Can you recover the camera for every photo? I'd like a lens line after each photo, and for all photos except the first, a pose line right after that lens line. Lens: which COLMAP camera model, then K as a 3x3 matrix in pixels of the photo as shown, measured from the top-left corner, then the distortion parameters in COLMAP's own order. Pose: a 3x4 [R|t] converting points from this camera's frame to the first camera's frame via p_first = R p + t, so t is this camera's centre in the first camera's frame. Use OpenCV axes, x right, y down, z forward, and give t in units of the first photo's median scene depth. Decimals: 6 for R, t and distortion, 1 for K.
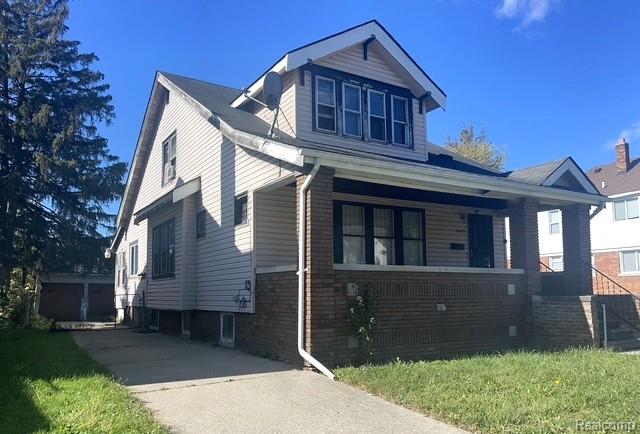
lens RADIAL K [[511.2, 0, 320.0], [0, 511.2, 257.3], [0, 0, 1]] dist [0.031647, 0.003950]
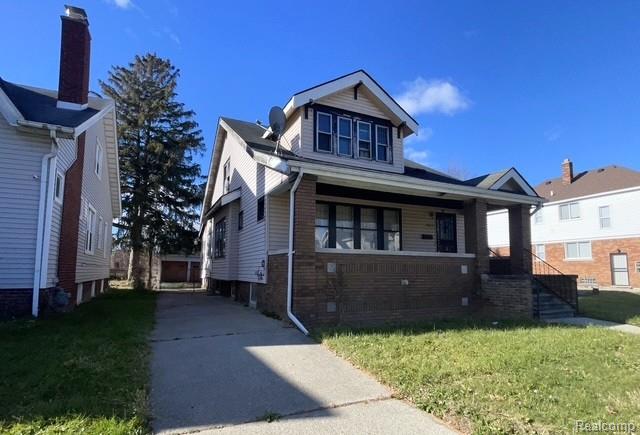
lens RADIAL K [[345.1, 0, 311.5], [0, 345.1, 244.4], [0, 0, 1]] dist [-0.001933, -0.000754]
pose [[0.992476, 0.007155, -0.122227, 0.085174], [-0.007792, 0.999958, -0.004733, 0.005447], [0.122188, 0.005650, 0.992491, 0.077659]]
